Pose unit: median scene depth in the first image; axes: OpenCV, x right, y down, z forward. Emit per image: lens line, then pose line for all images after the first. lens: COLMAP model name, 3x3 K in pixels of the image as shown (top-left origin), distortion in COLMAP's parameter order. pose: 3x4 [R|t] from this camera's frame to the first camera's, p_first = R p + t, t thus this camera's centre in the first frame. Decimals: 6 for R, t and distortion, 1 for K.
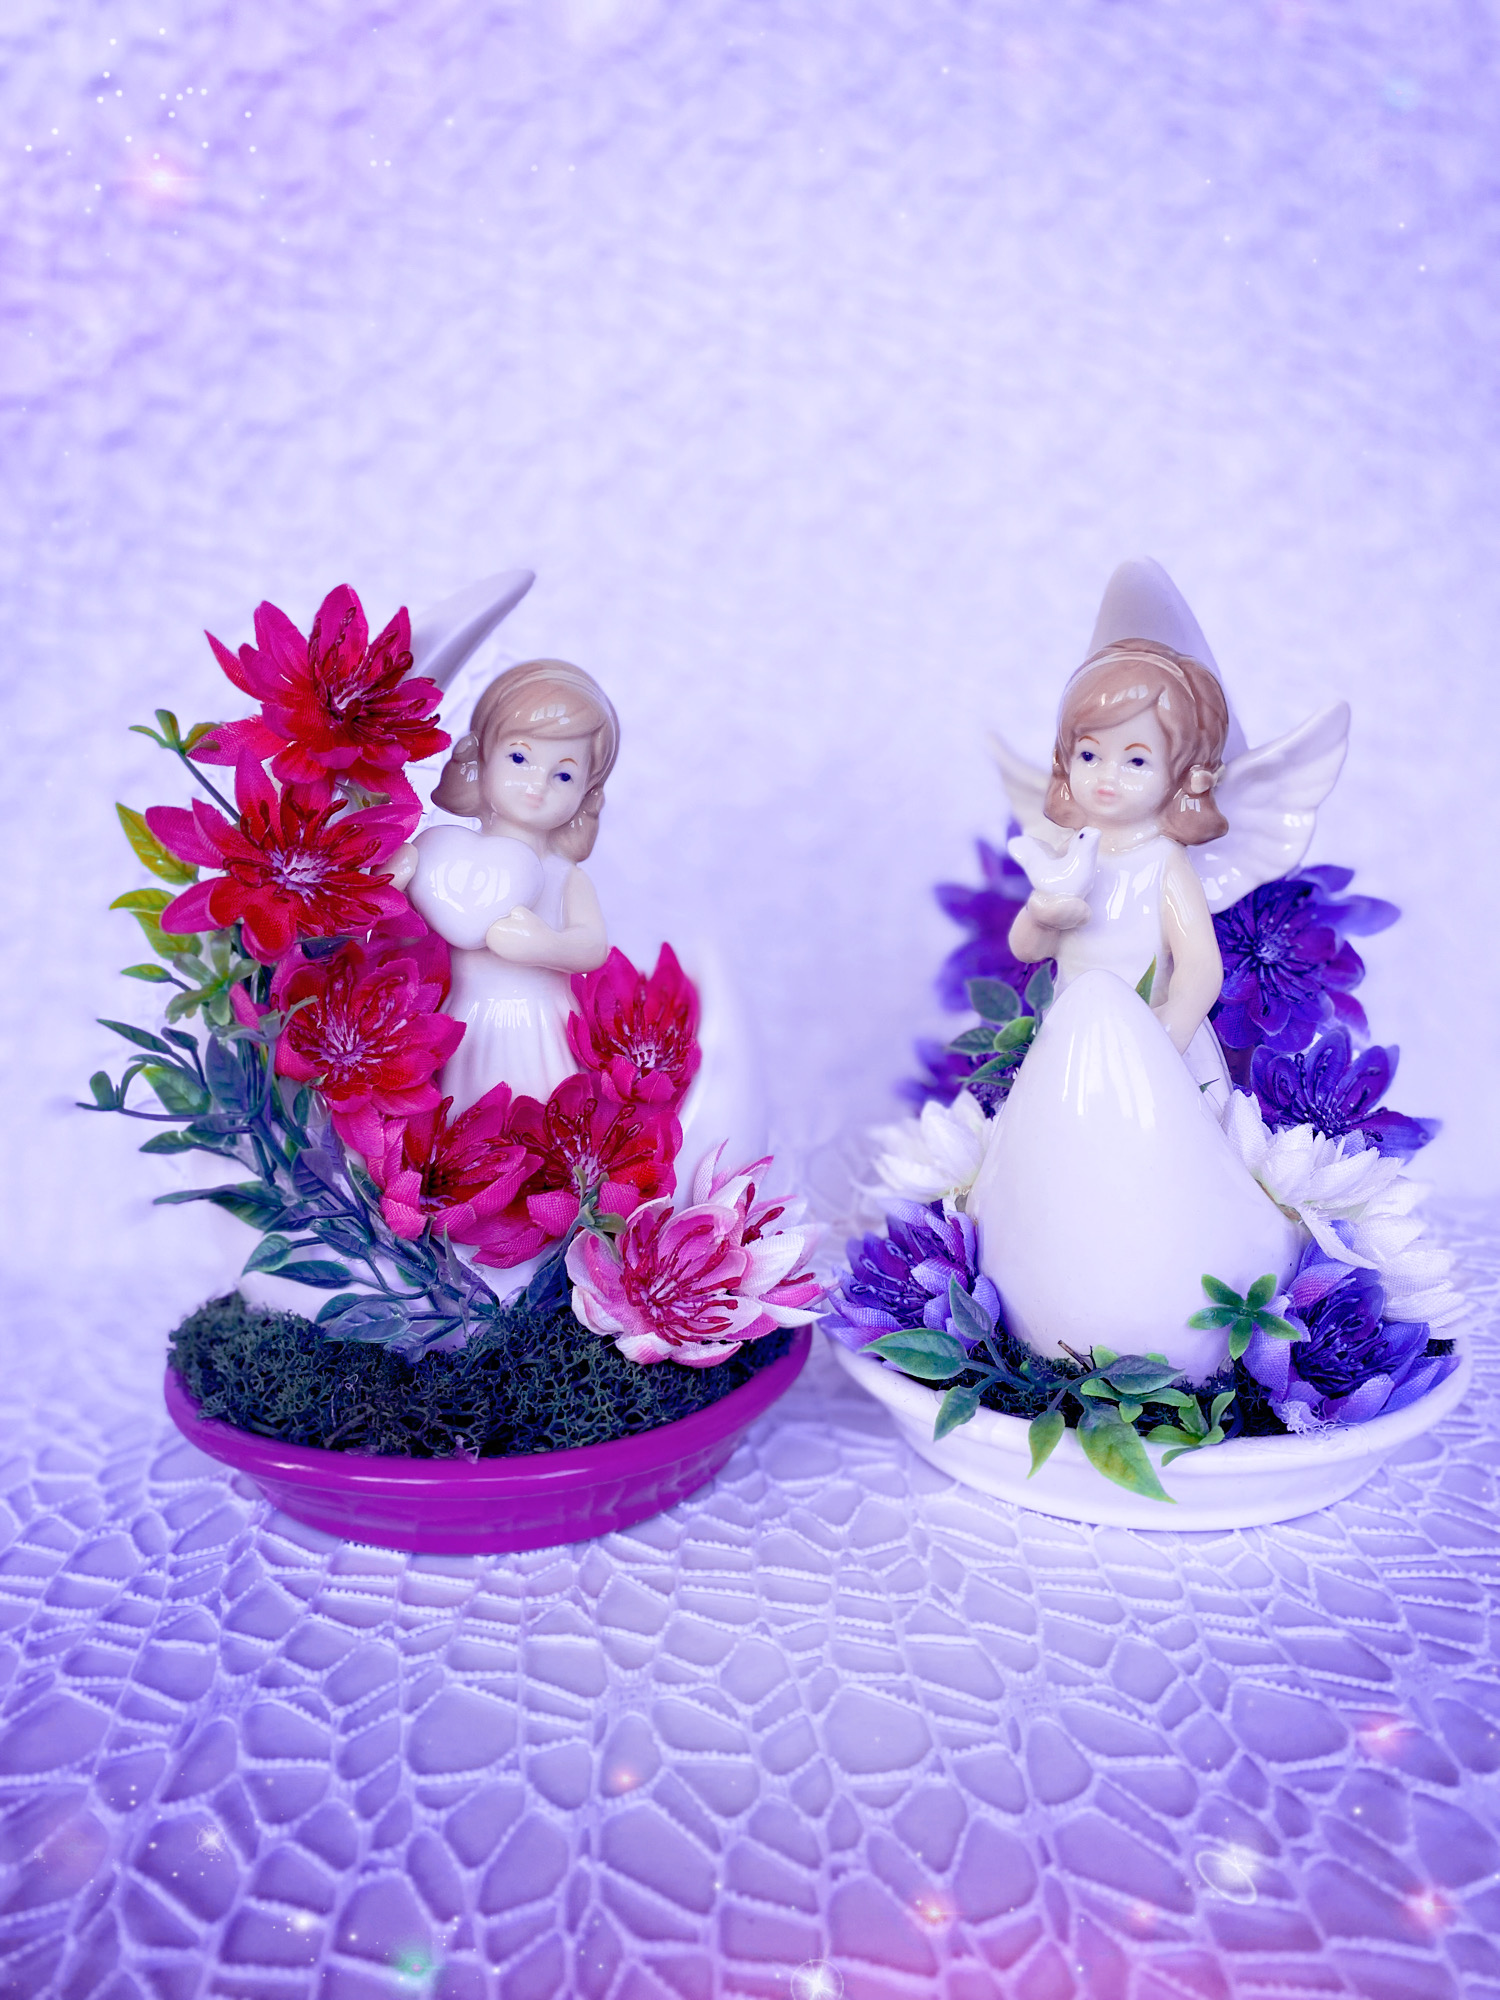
lens RADIAL K [[1602.9, 0, 750.0], [0, 1602.9, 1000.0], [0, 0, 1]] dist [-0.017649, 0.009581]
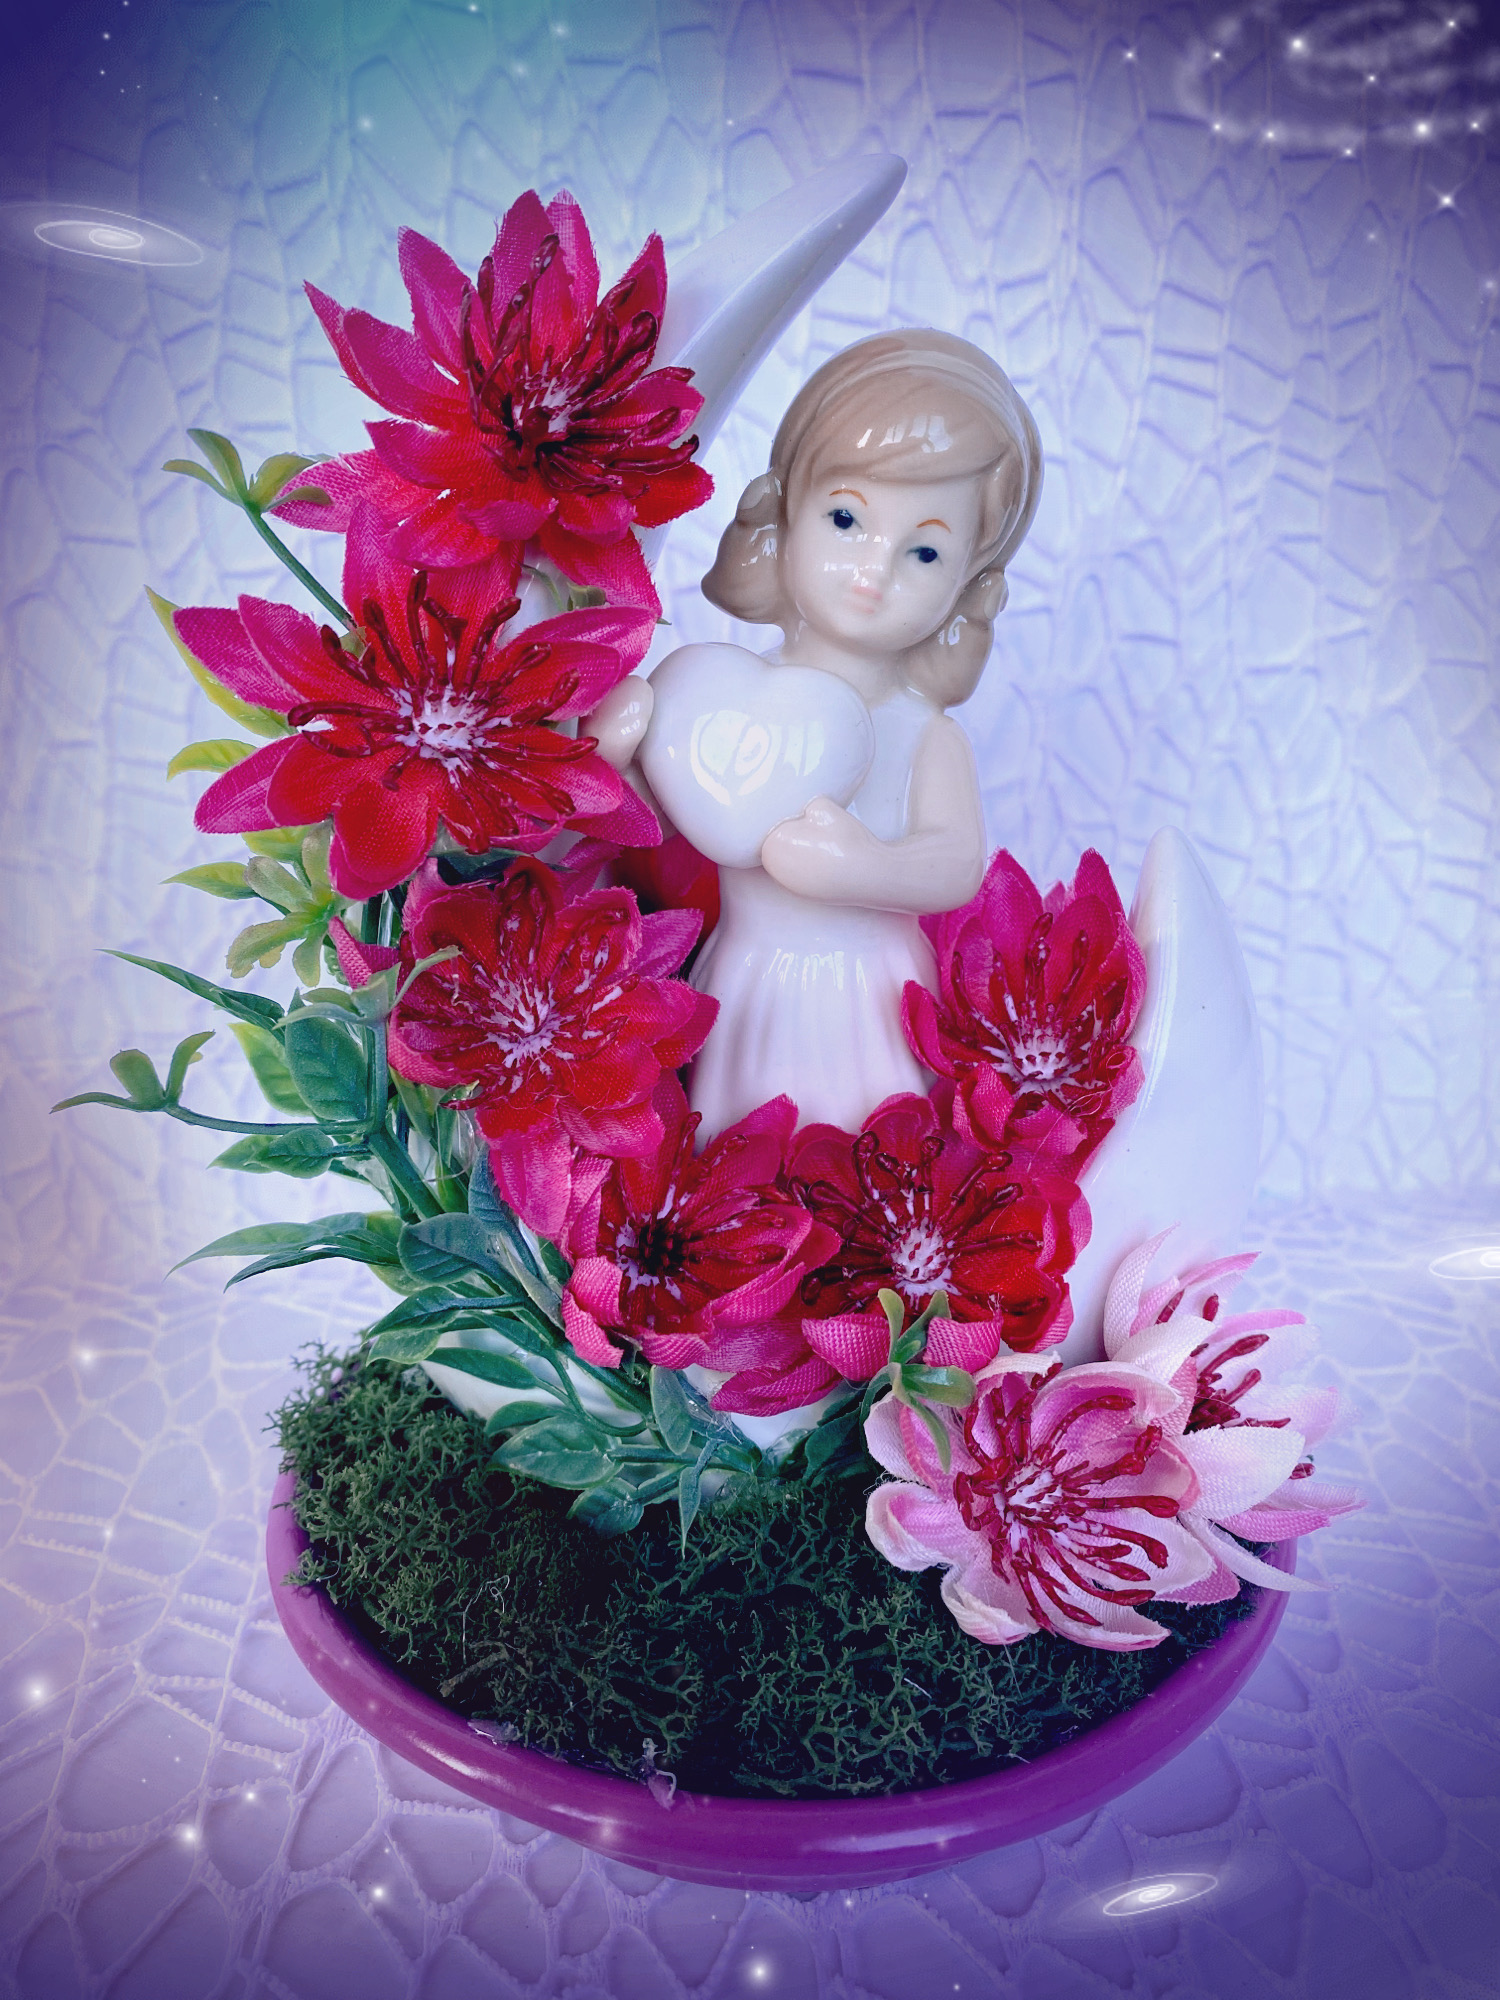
lens RADIAL K [[1601.7, 0, 750.0], [0, 1601.7, 1000.0], [0, 0, 1]] dist [0.059004, -0.142375]
pose [[0.959535, 0.084916, -0.268480, -0.012668], [-0.041144, 0.985494, 0.164647, -0.080038], [0.278566, -0.146938, 0.949110, 0.453202]]
